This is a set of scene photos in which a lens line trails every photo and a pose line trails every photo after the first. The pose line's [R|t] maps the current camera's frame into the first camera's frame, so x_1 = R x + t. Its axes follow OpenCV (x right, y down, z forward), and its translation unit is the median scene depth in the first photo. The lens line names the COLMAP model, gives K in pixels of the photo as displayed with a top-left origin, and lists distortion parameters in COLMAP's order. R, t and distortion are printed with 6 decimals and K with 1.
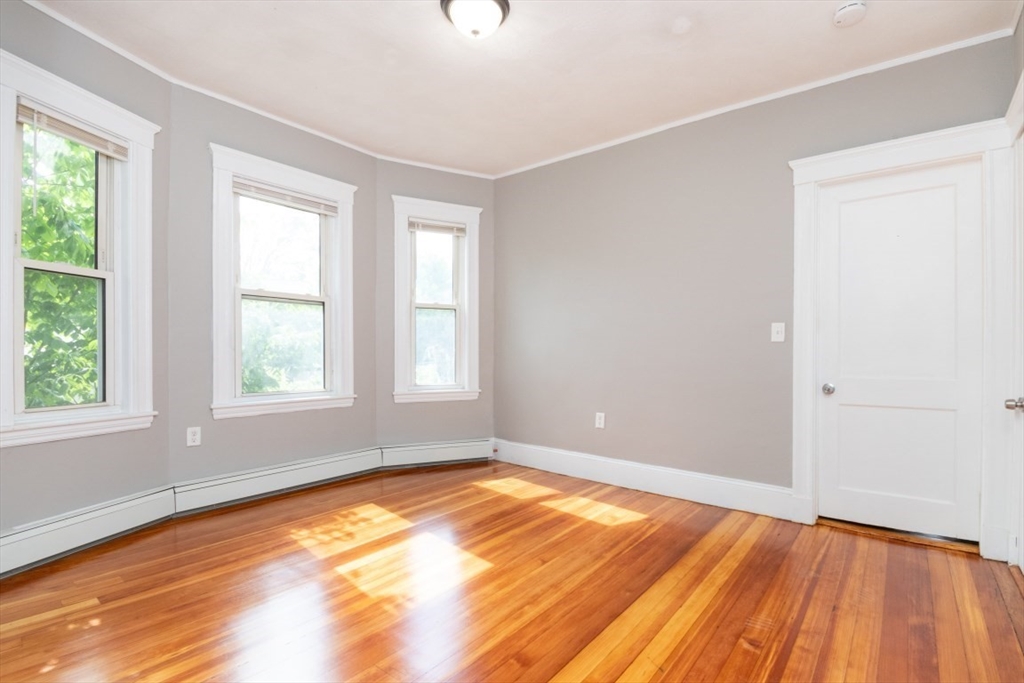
lens RADIAL K [[492.3, 0, 509.4], [0, 492.3, 358.0], [0, 0, 1]] dist [-0.003956, -0.000512]
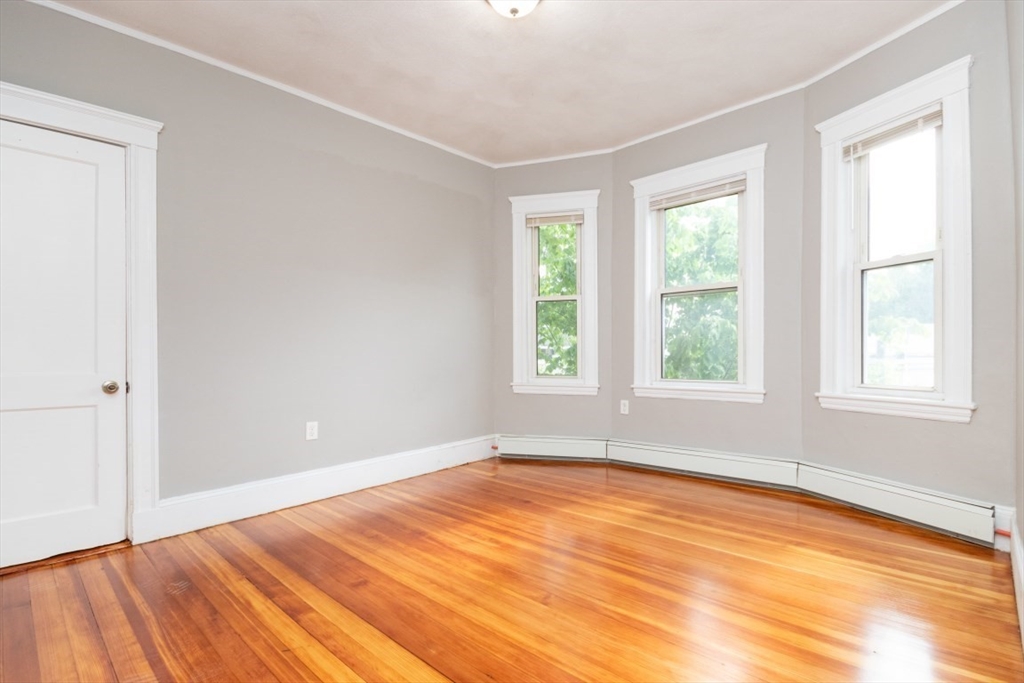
lens RADIAL K [[456.6, 0, 513.7], [0, 456.6, 353.7], [0, 0, 1]] dist [-0.012183, -0.000210]
pose [[-0.049528, -0.004943, -0.998760, 0.597769], [-0.000741, 0.999988, -0.004912, 0.019841], [0.998772, 0.000497, -0.049532, 0.747159]]
